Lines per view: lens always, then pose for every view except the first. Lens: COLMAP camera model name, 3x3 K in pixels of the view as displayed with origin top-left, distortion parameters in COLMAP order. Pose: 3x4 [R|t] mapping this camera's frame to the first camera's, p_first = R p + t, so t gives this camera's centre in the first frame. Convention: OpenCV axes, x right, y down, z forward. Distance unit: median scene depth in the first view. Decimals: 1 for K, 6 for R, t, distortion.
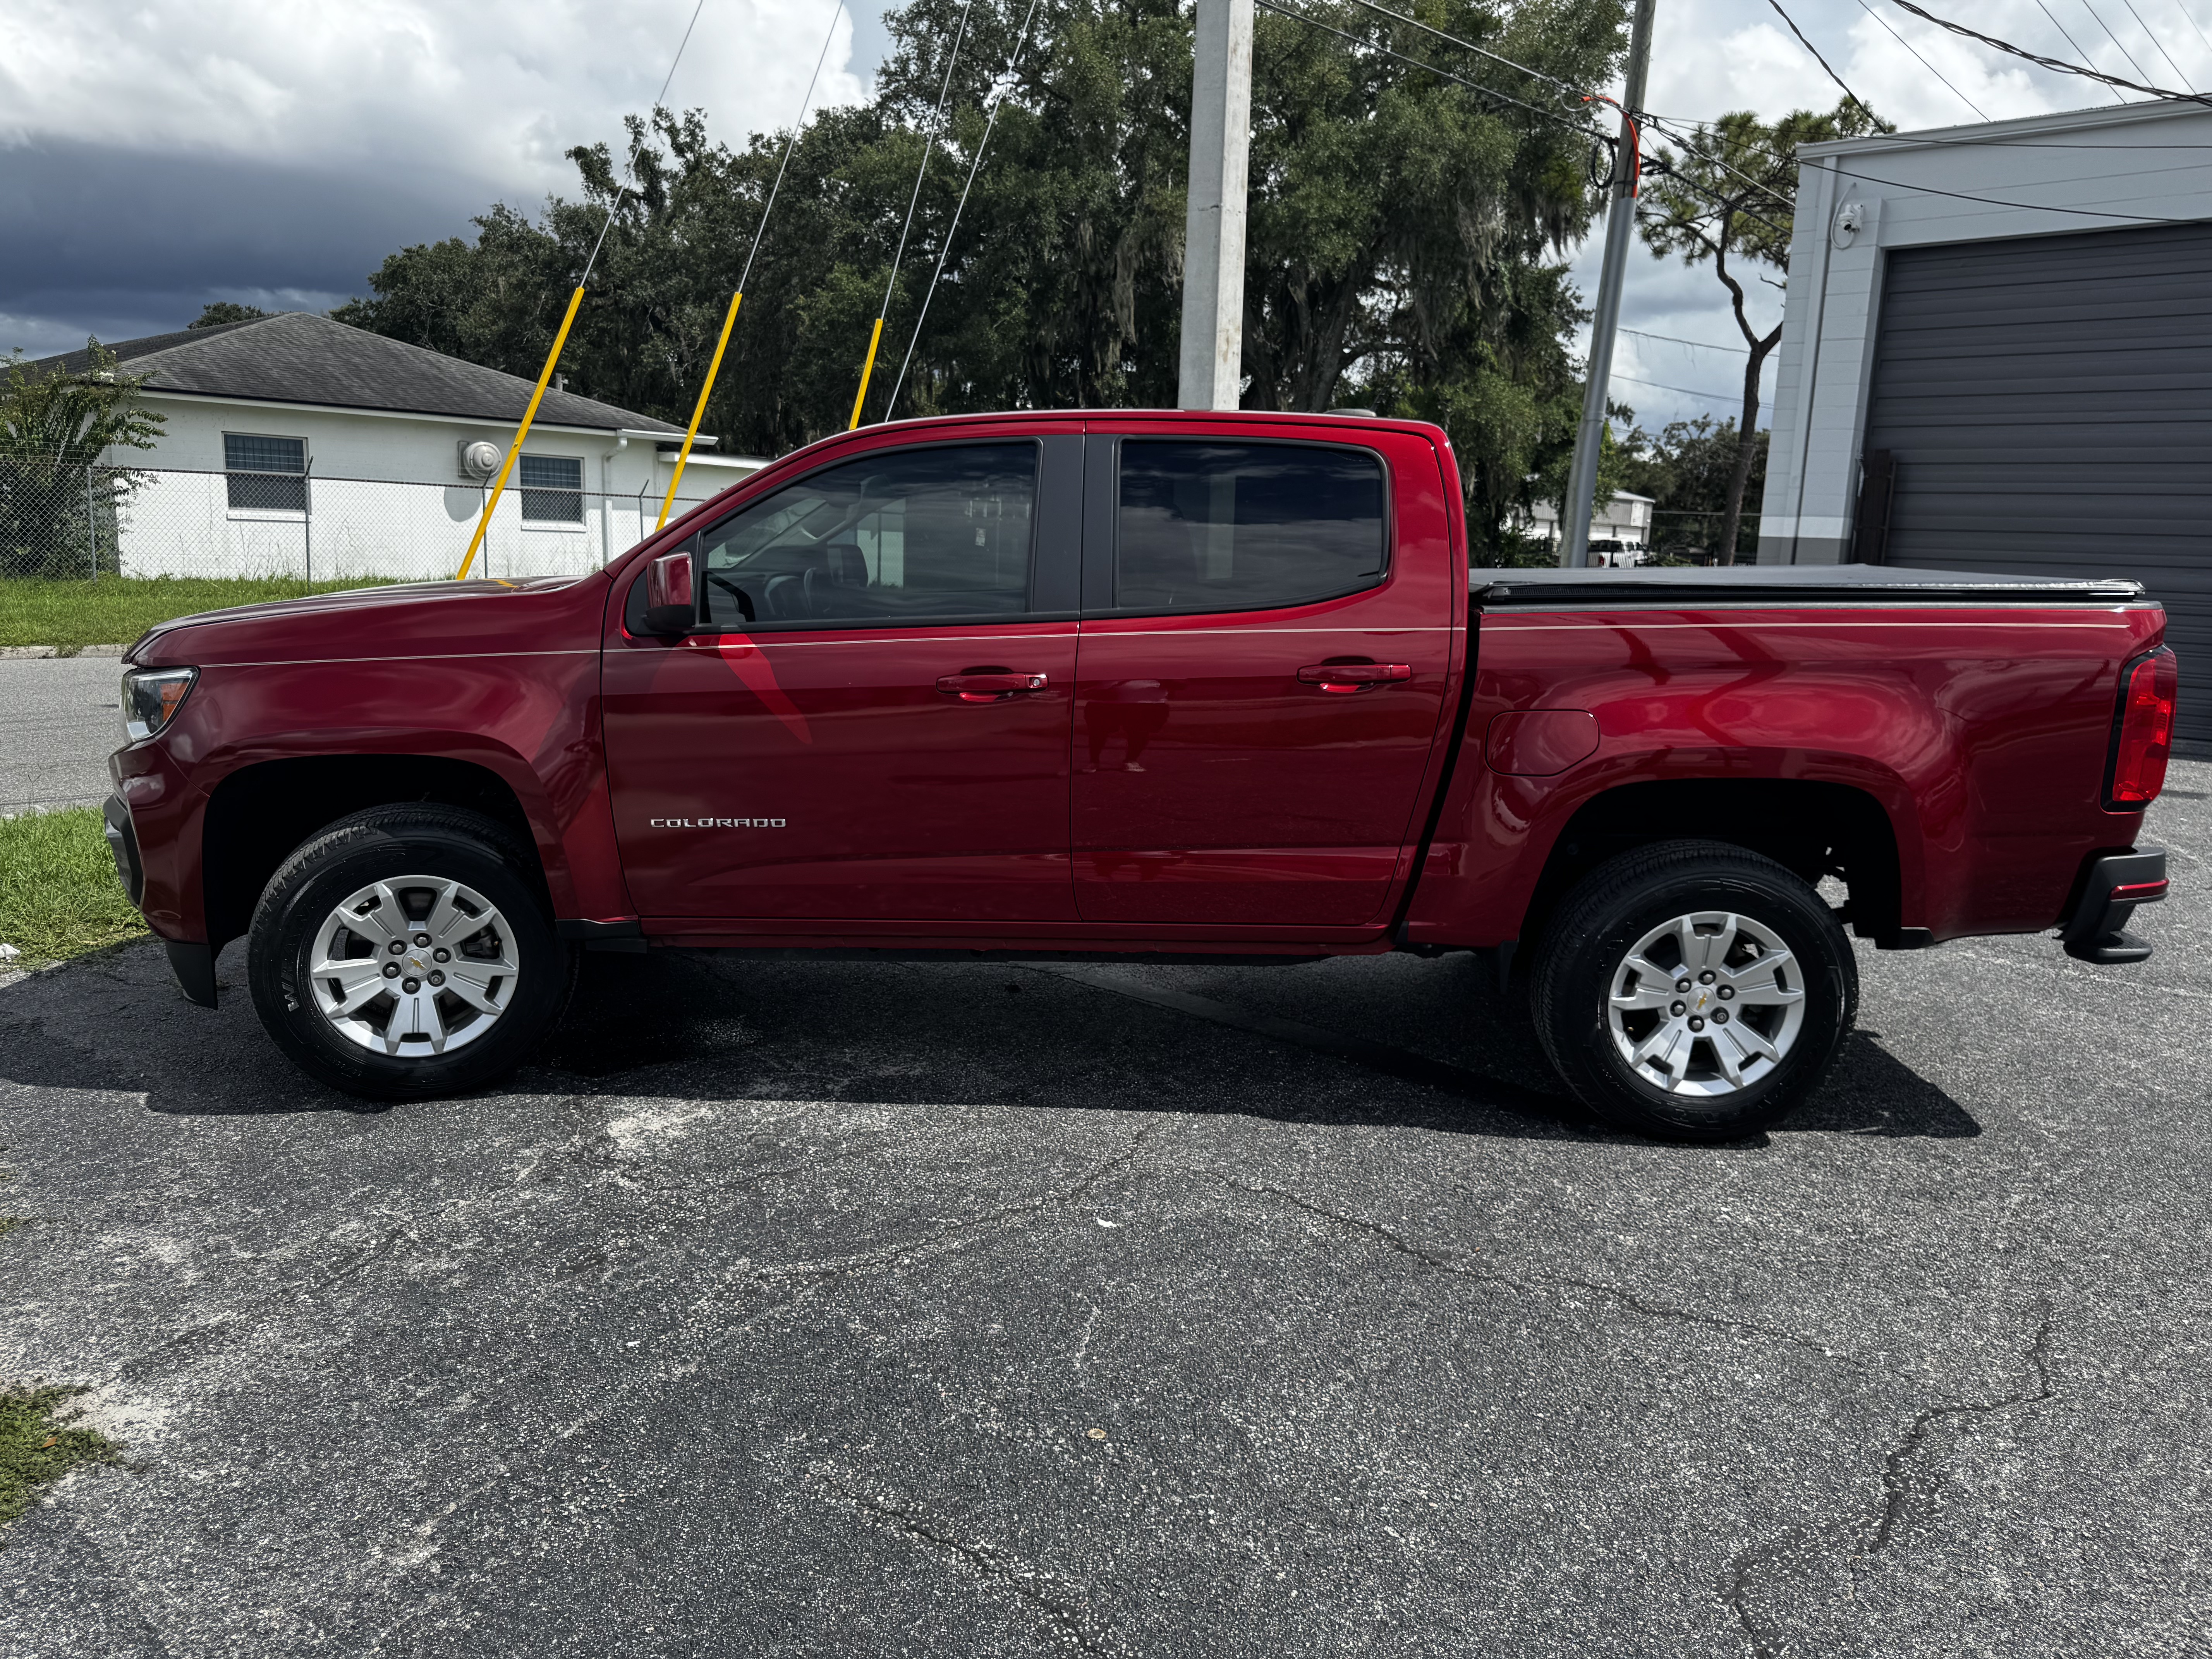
lens RADIAL K [[1620.3, 0, 1099.5], [0, 1620.3, 836.3], [0, 0, 1]] dist [0.000669, 0.003457]
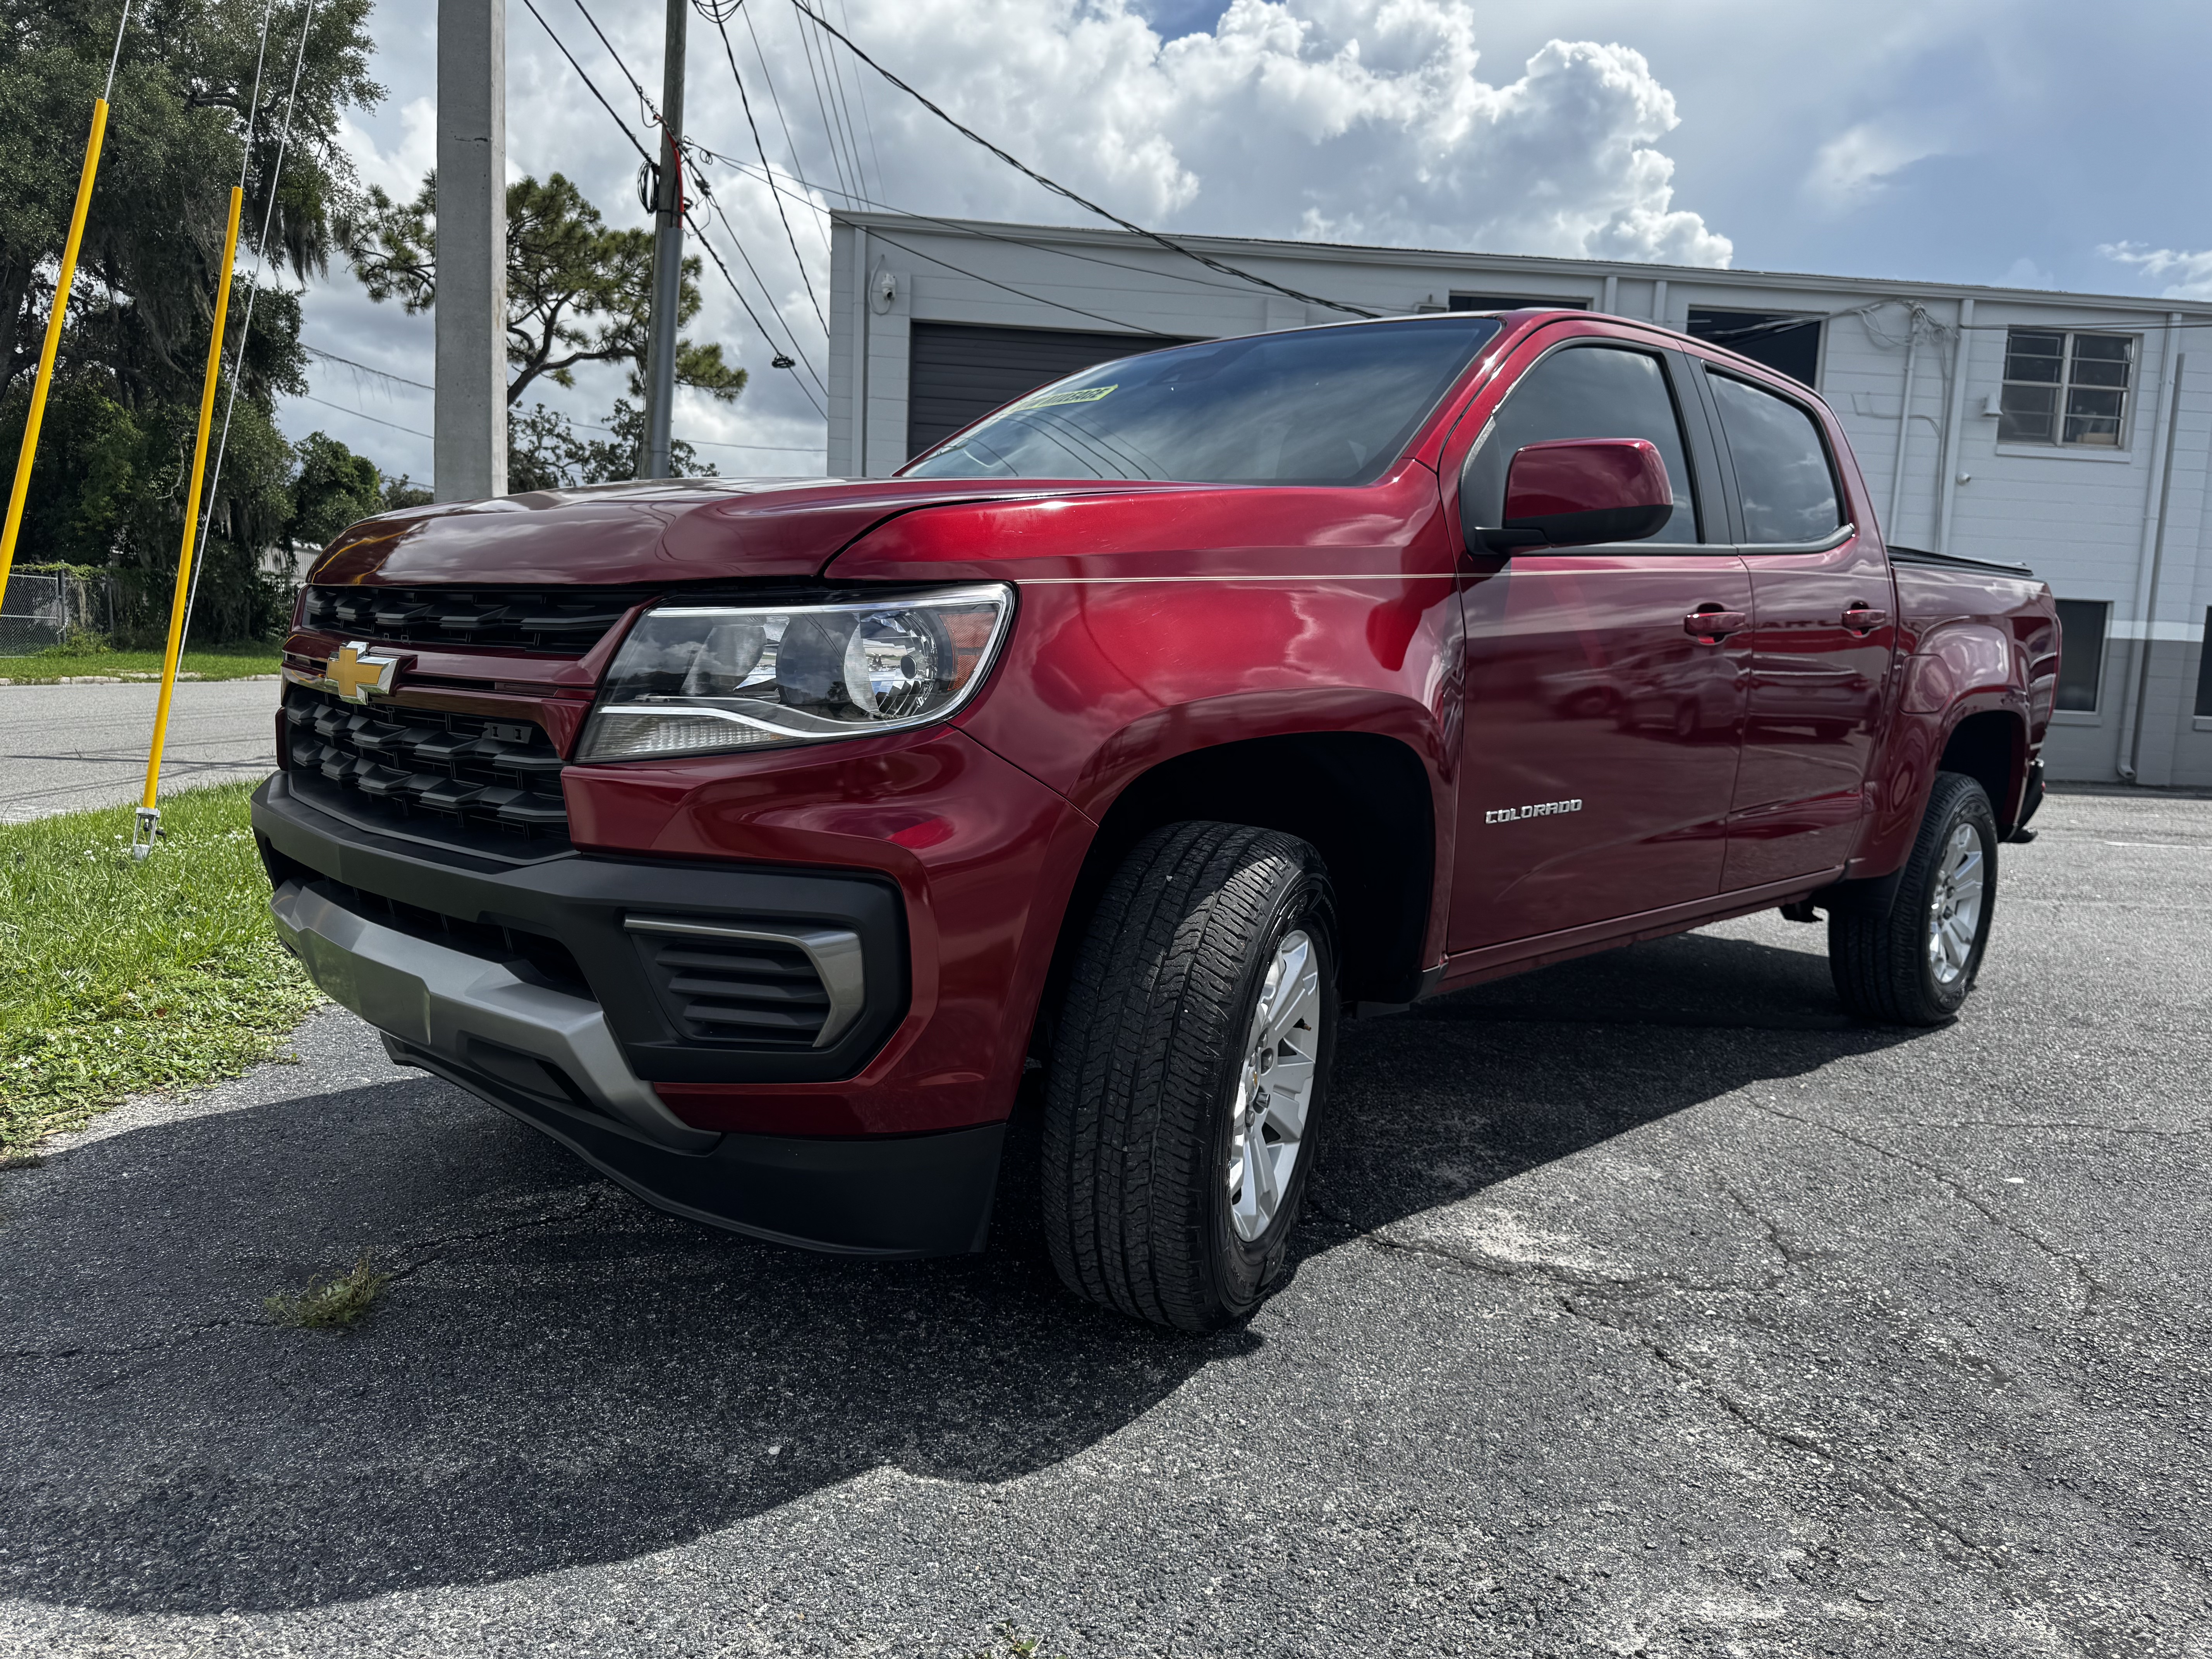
lens RADIAL K [[1620.3, 0, 1099.5], [0, 1620.3, 836.3], [0, 0, 1]] dist [0.000669, 0.003457]
pose [[0.682297, -0.081756, 0.726490, -0.258213], [0.111149, 0.993776, 0.007448, -0.007198], [-0.722577, 0.075667, 0.687137, 0.178079]]
